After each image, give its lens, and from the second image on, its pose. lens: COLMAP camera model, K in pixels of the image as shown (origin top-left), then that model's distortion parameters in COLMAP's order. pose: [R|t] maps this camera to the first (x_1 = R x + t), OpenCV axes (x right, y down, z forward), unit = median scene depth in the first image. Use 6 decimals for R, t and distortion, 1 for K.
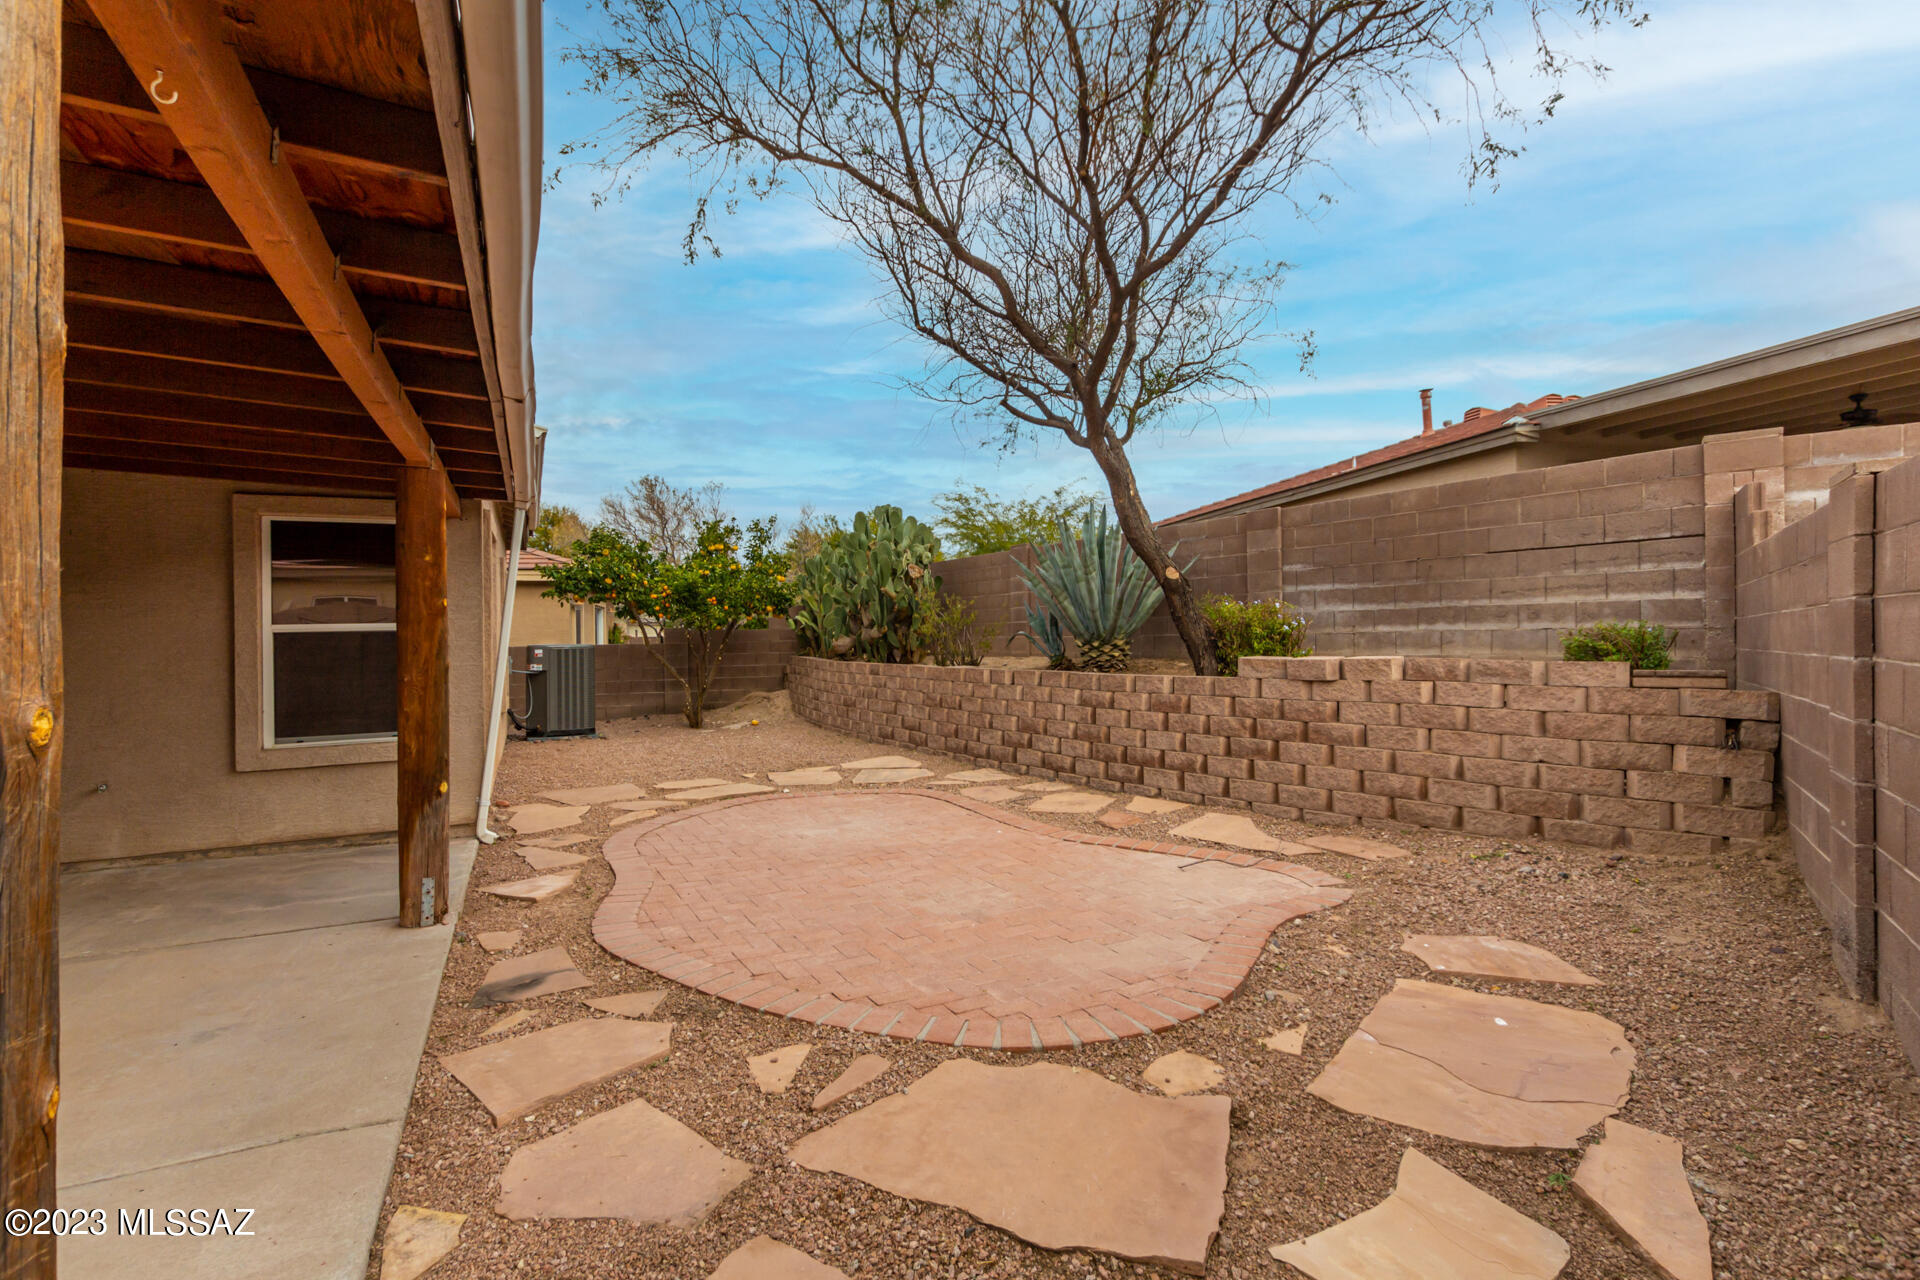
lens RADIAL K [[896.8, 0, 964.8], [0, 896.8, 628.6], [0, 0, 1]] dist [0.008359, -0.000191]
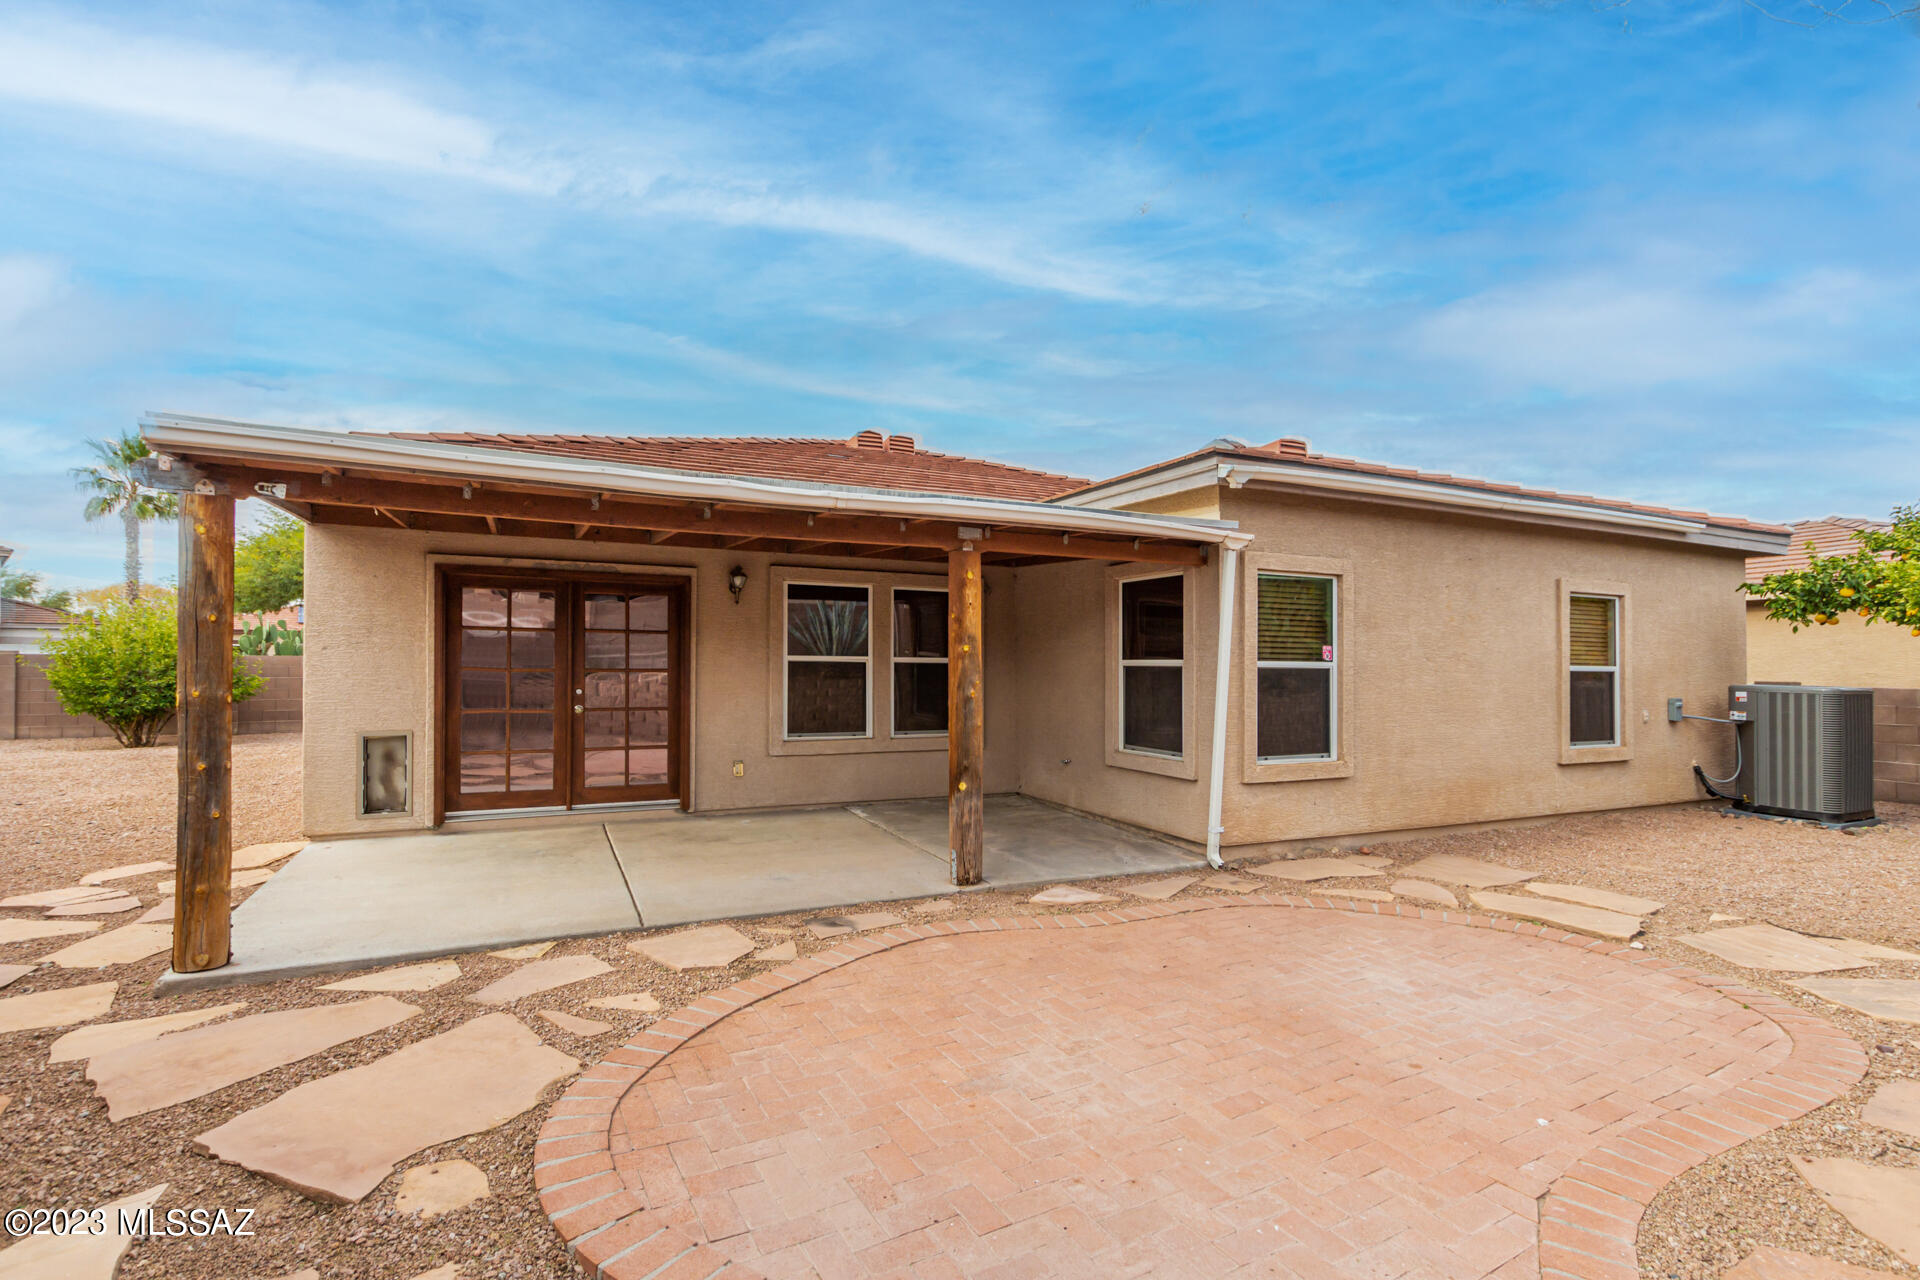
lens RADIAL K [[853.8, 0, 908.0], [0, 853.8, 659.7], [0, 0, 1]] dist [0.000881, -0.000068]
pose [[-0.027110, 0.012449, -0.999555, 0.519061], [-0.003026, 0.999917, 0.012535, -0.020104], [0.999628, 0.003365, -0.027070, 0.718941]]
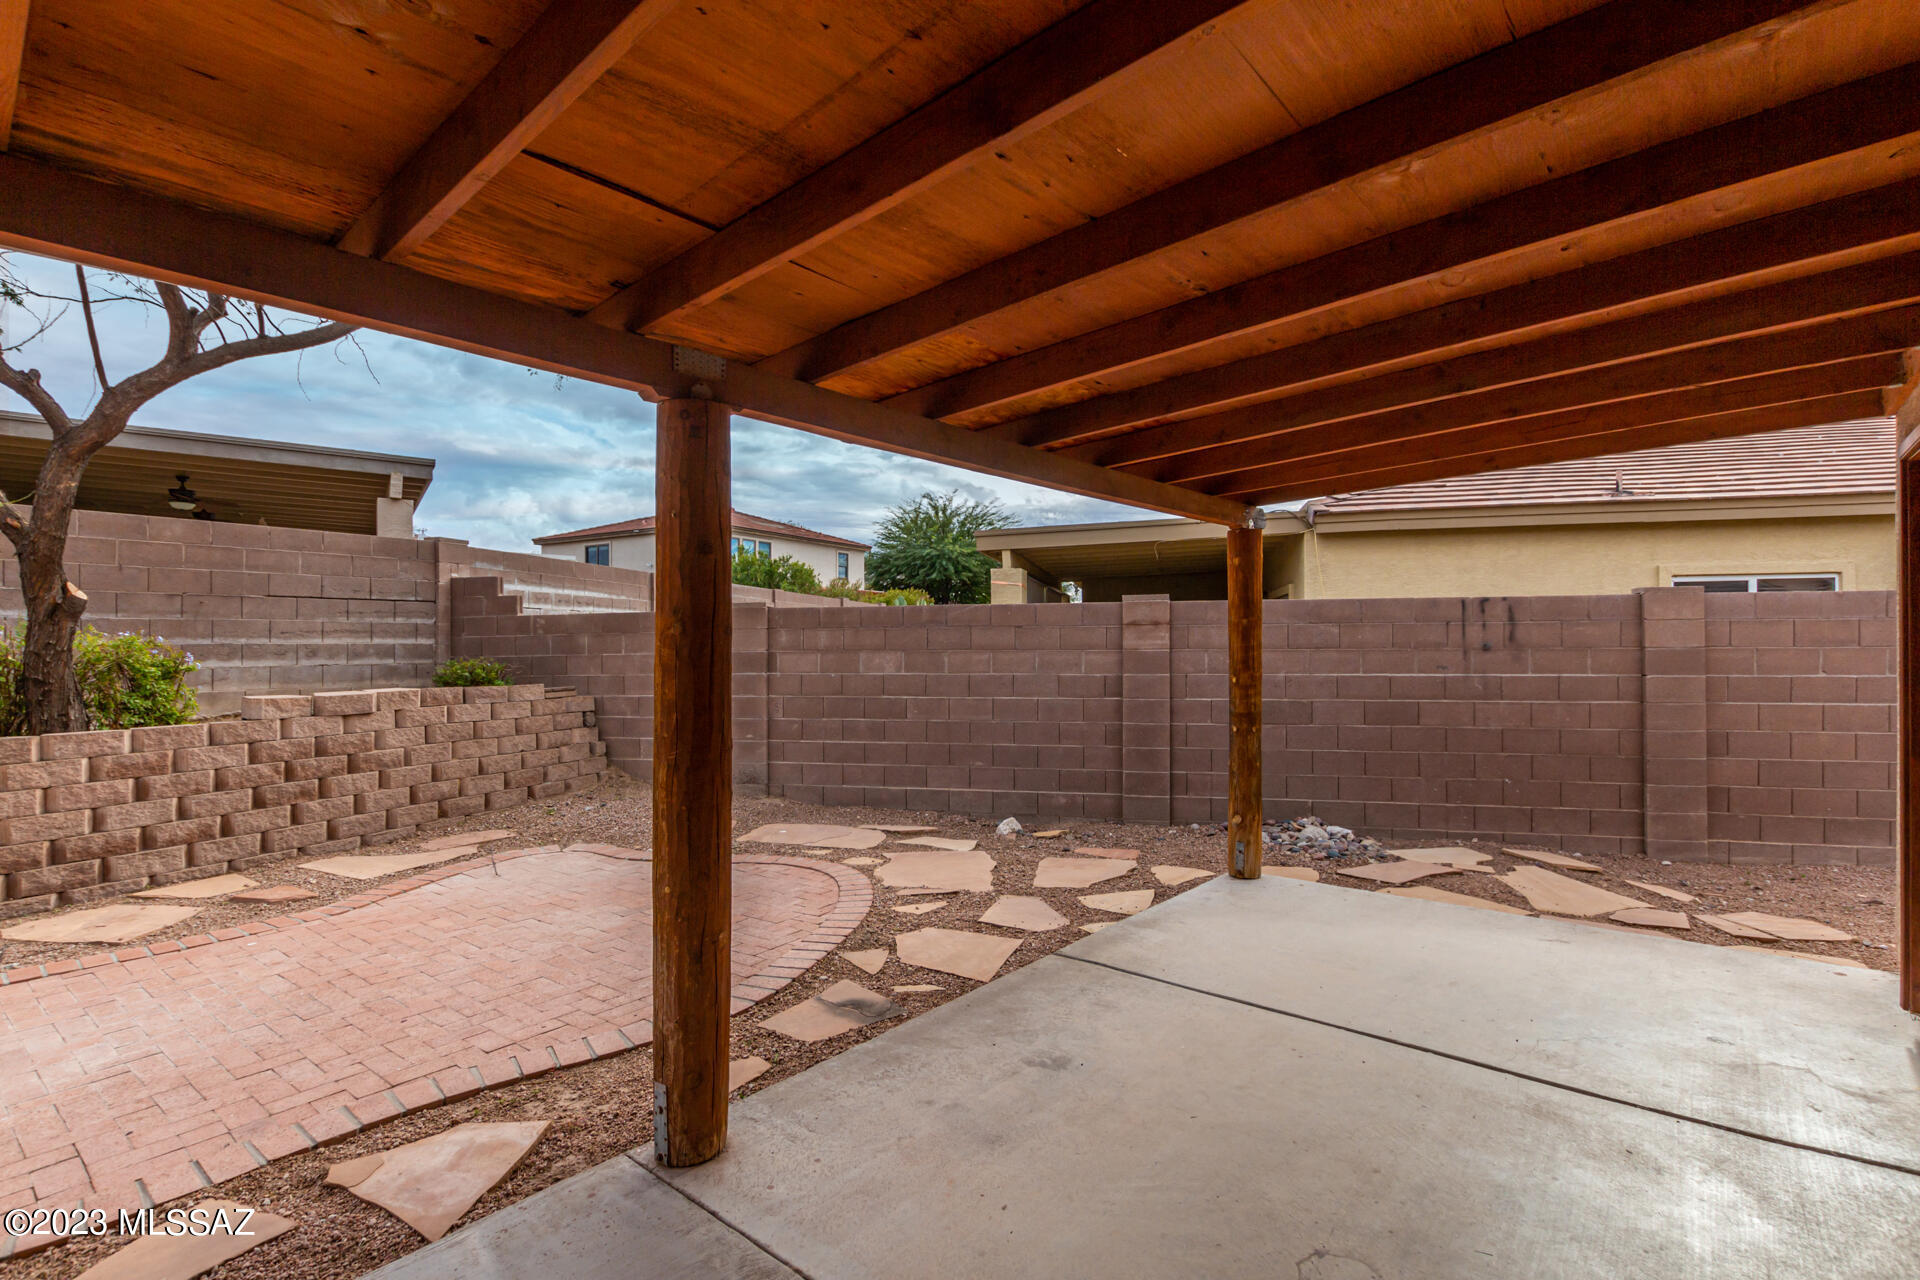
lens RADIAL K [[905.1, 0, 990.1], [0, 905.1, 584.4], [0, 0, 1]] dist [0.000864, -0.000232]
pose [[-0.429575, 0.077612, 0.899690, -0.958613], [0.005981, 0.996522, -0.083109, -0.001537], [-0.903011, -0.030321, -0.428546, 0.825438]]
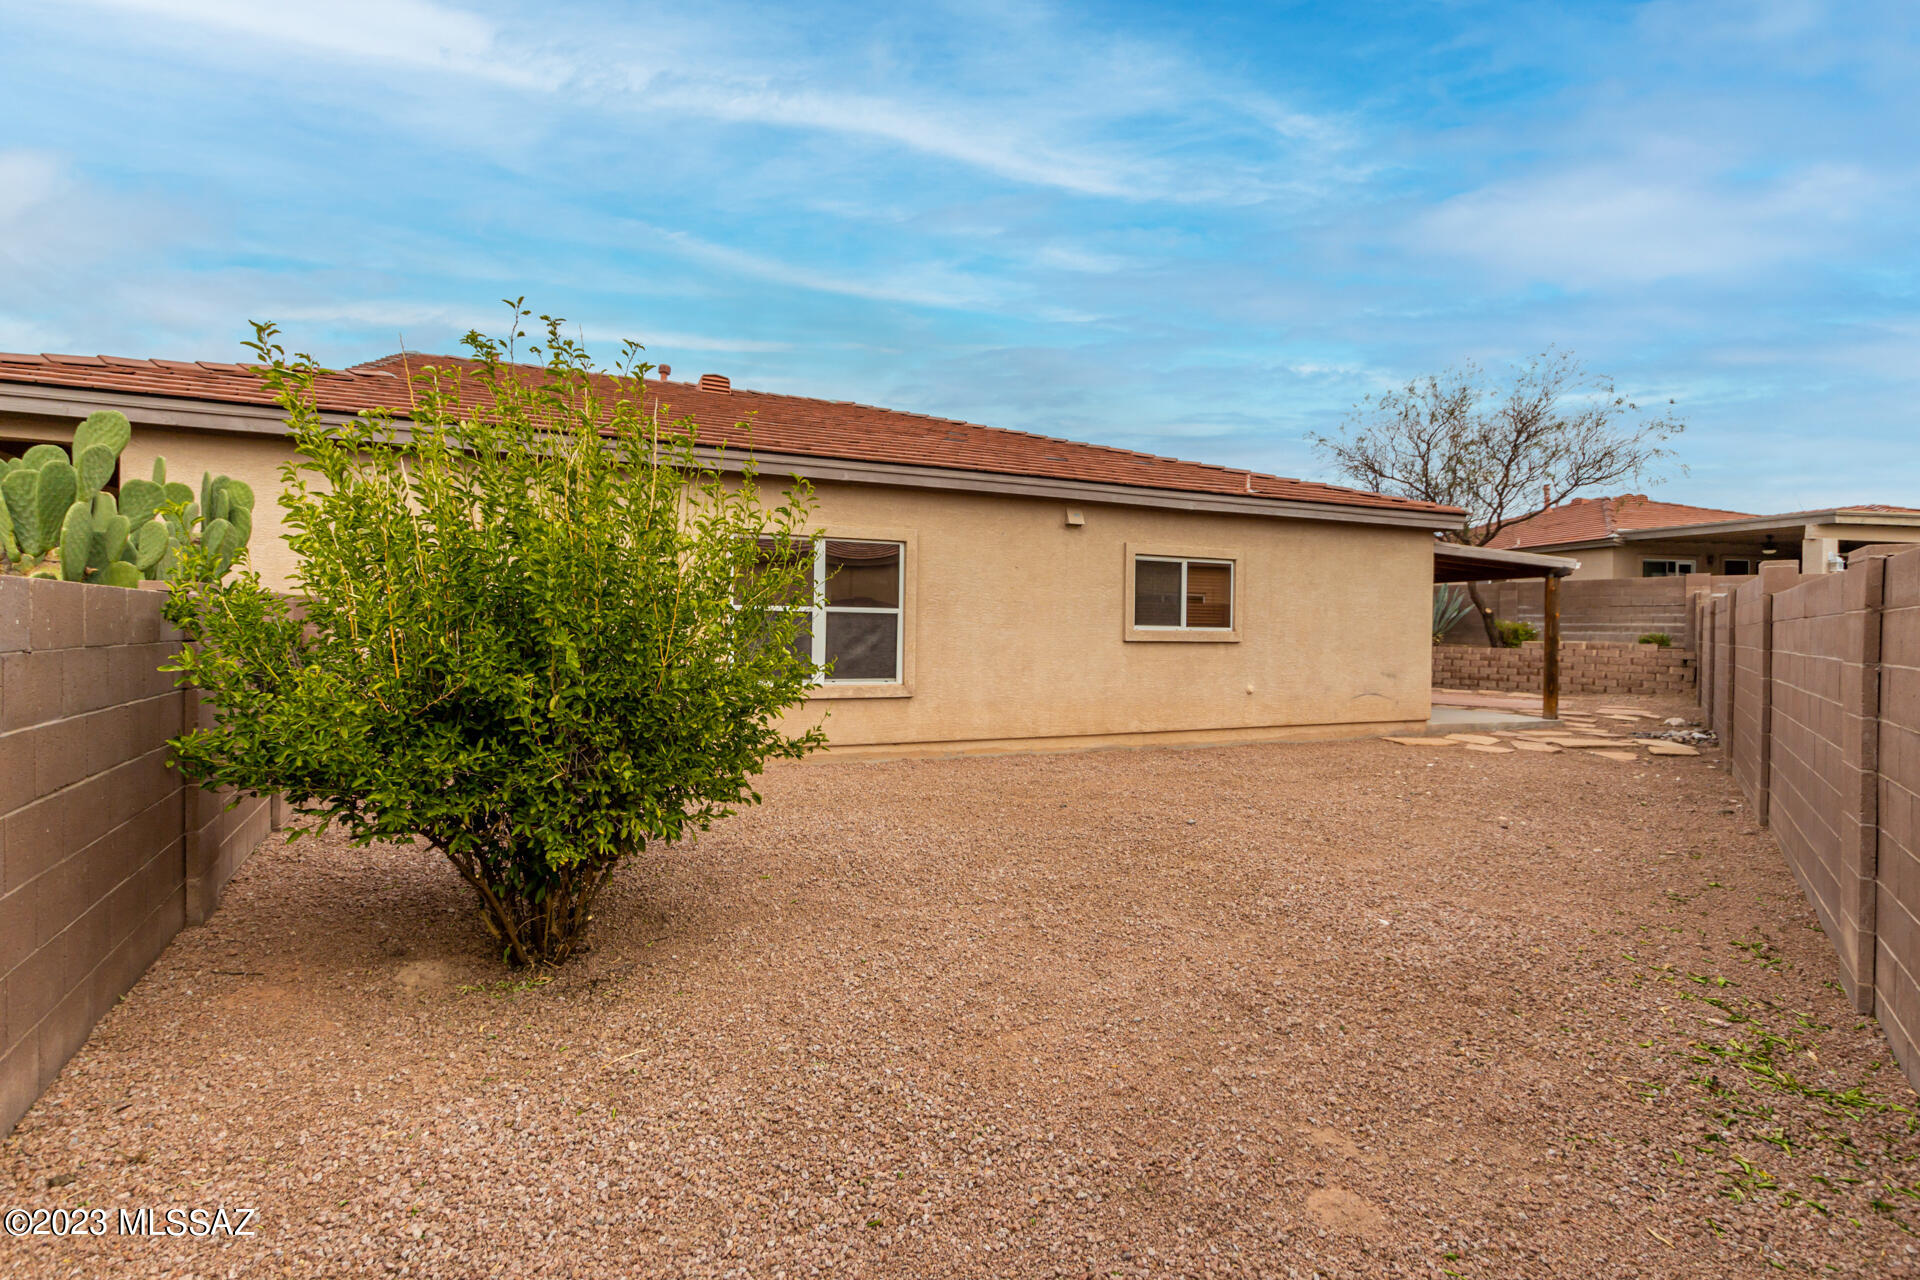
lens RADIAL K [[896.8, 0, 964.8], [0, 896.8, 628.6], [0, 0, 1]] dist [0.008359, -0.000191]
pose [[0.998888, 0.024937, -0.040016, -1.567448], [-0.024505, 0.999636, 0.011264, 0.002029], [0.040283, -0.010271, 0.999136, -2.251004]]
